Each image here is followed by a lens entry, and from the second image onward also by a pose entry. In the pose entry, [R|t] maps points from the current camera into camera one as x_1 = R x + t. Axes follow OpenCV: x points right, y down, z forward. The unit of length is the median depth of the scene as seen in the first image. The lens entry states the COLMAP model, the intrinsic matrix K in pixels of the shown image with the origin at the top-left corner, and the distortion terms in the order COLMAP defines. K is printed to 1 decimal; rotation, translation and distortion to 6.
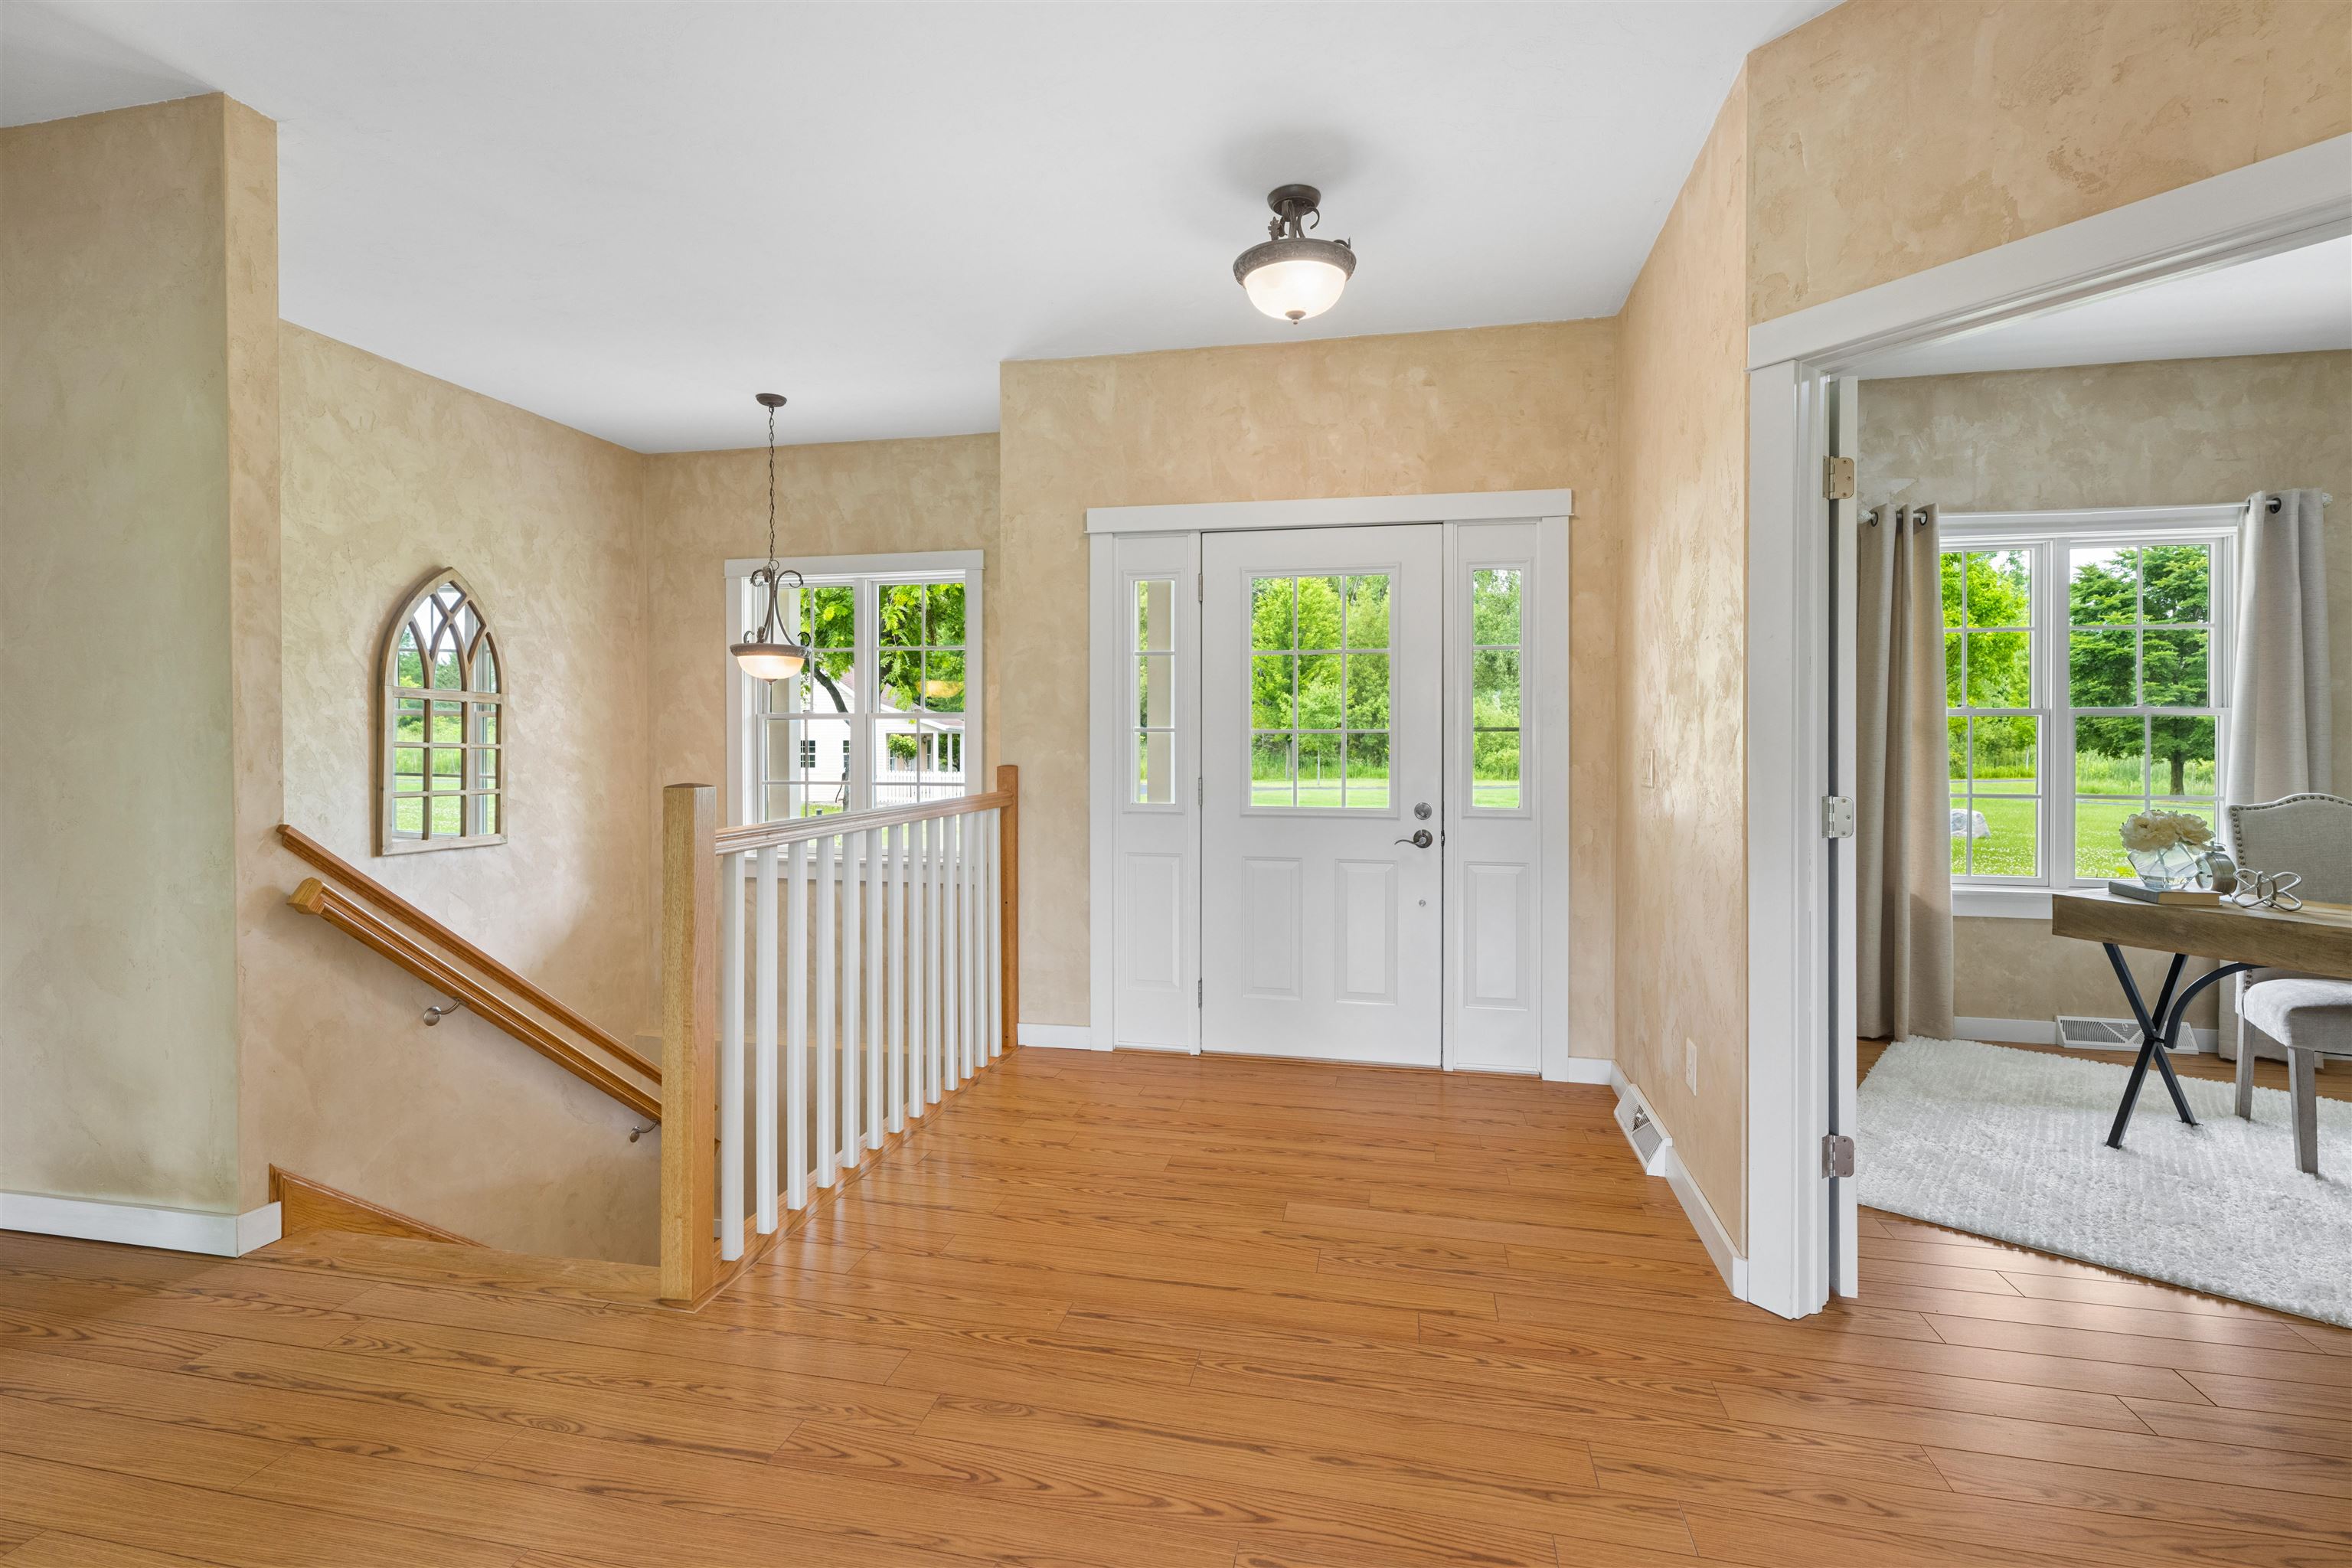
lens RADIAL K [[1060.1, 0, 1182.2], [0, 1060.1, 740.1], [0, 0, 1]] dist [0.002697, -0.001665]
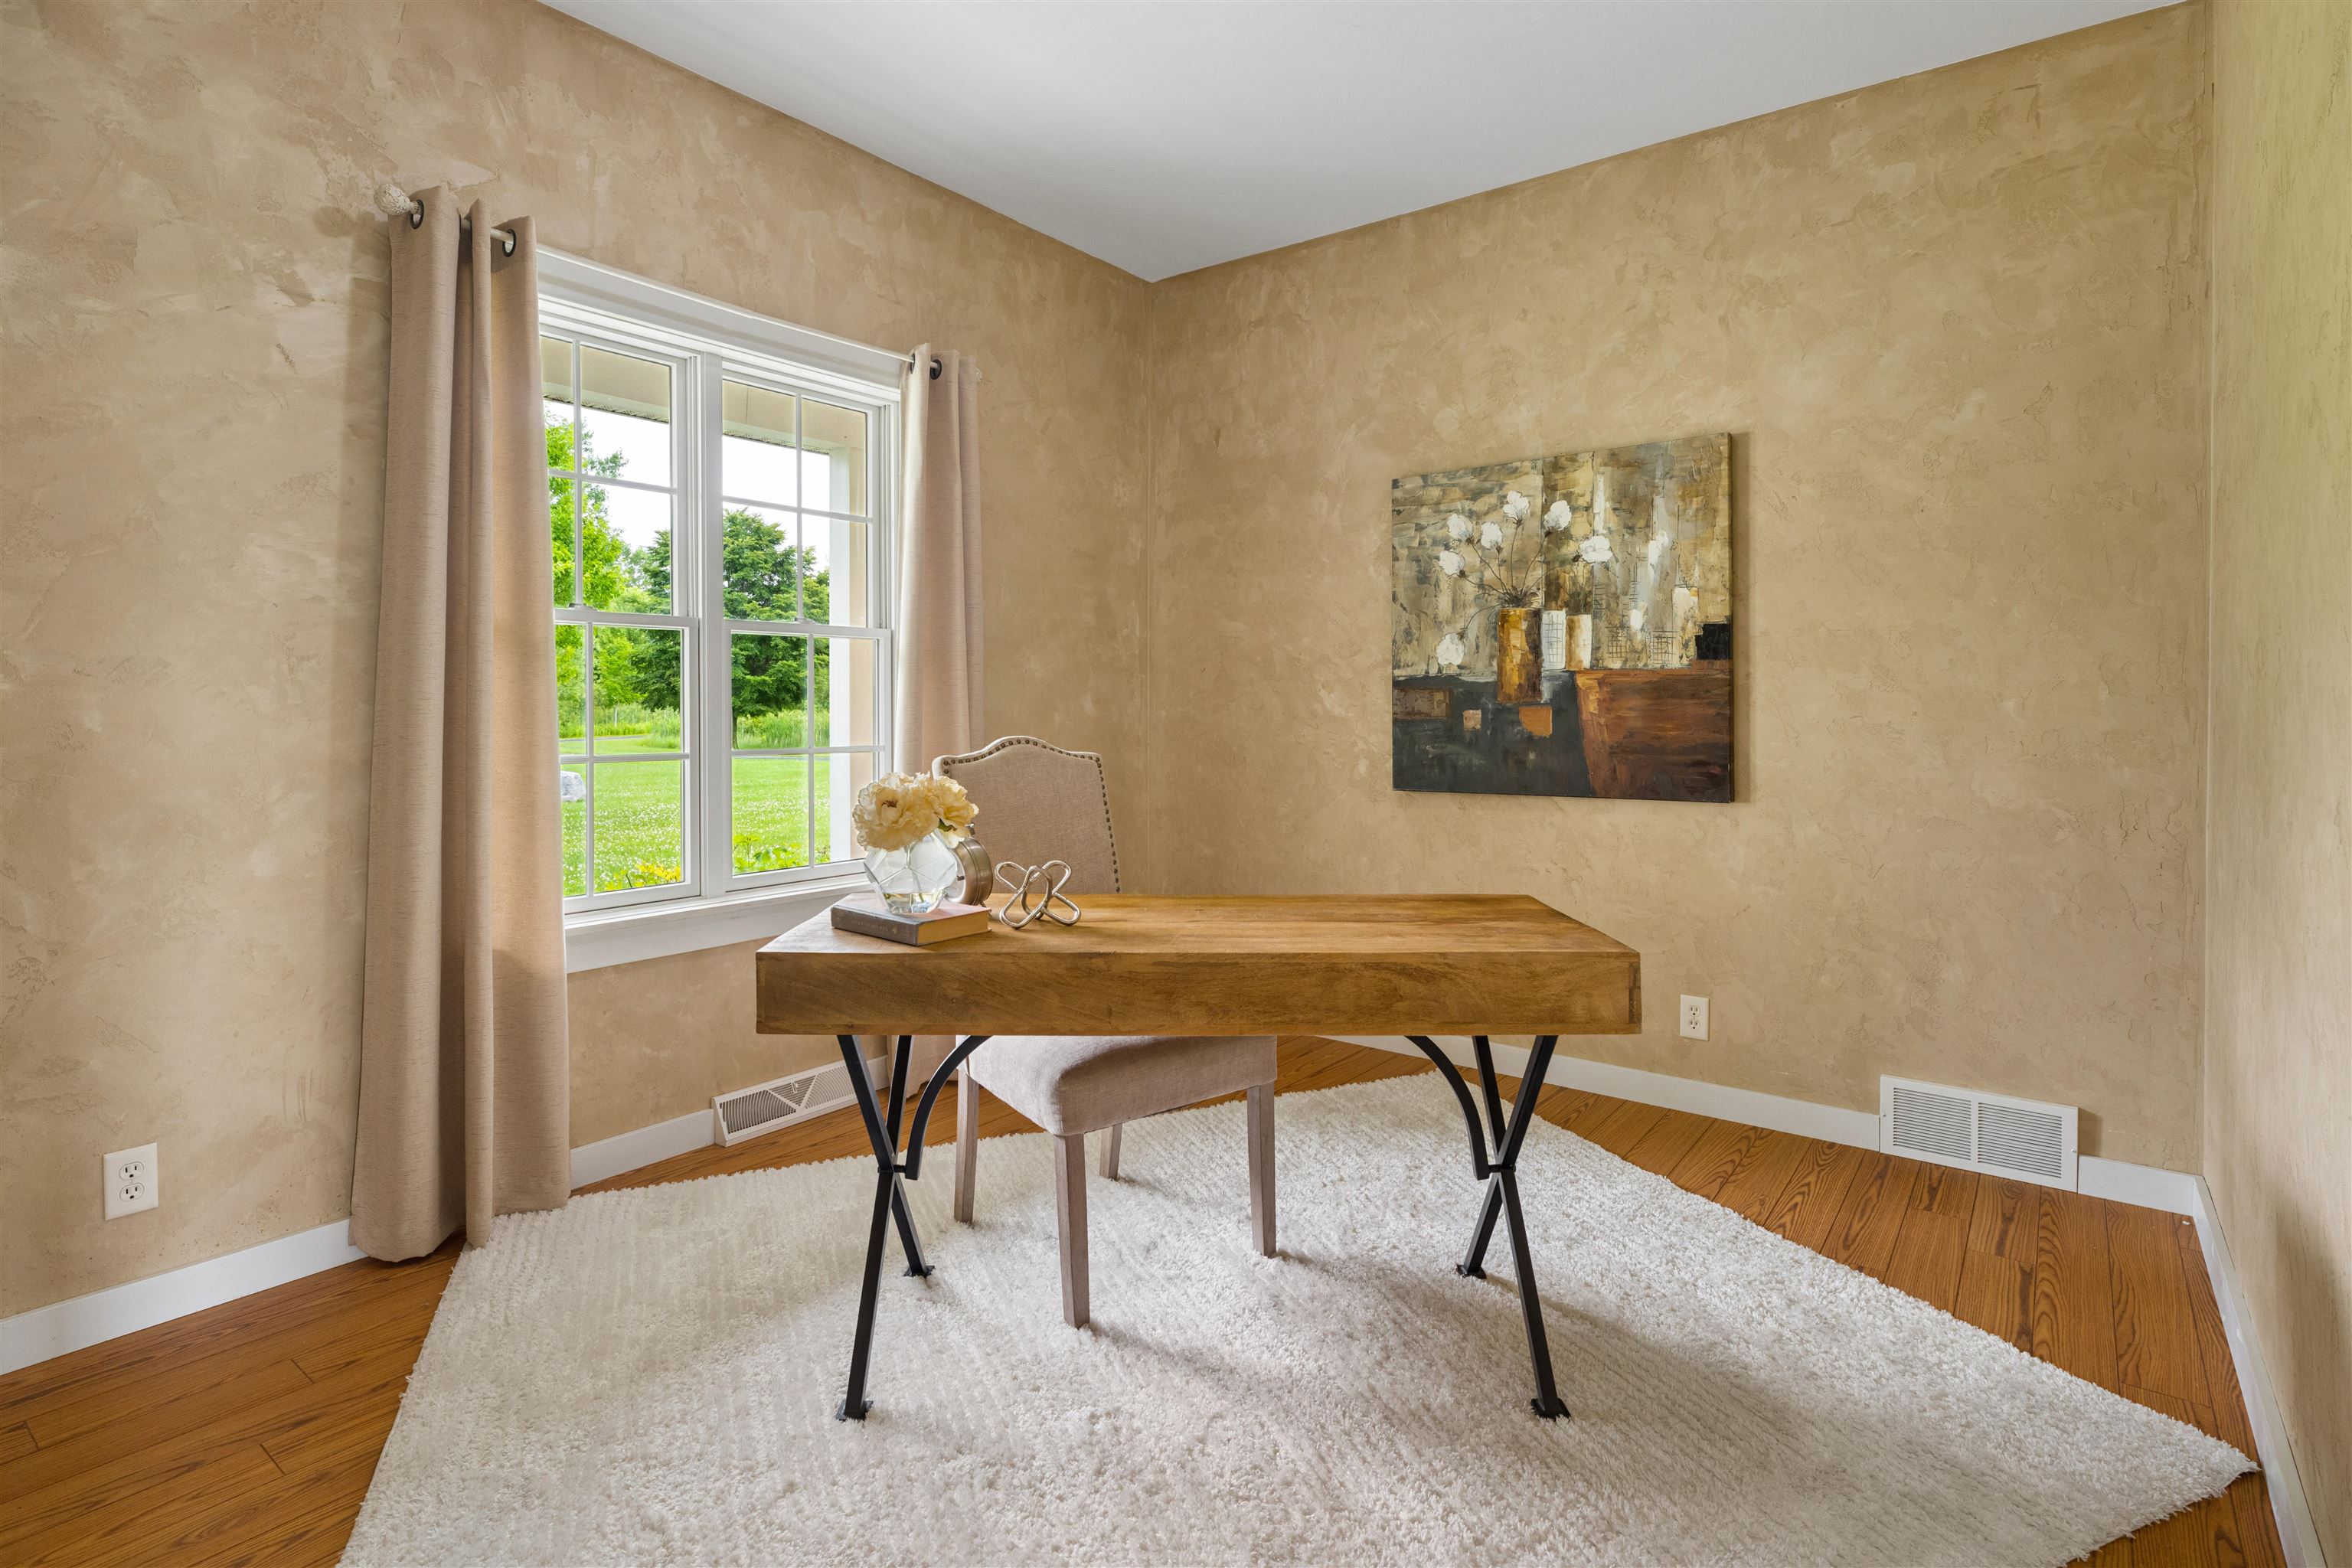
lens RADIAL K [[1165.1, 0, 1167.0], [0, 1165.1, 722.4], [0, 0, 1]] dist [-0.002783, -0.000964]
pose [[0.438455, -0.017542, 0.898582, 0.321722], [0.000361, 0.999813, 0.019342, 0.020488], [-0.898753, -0.008156, 0.438379, 0.455494]]
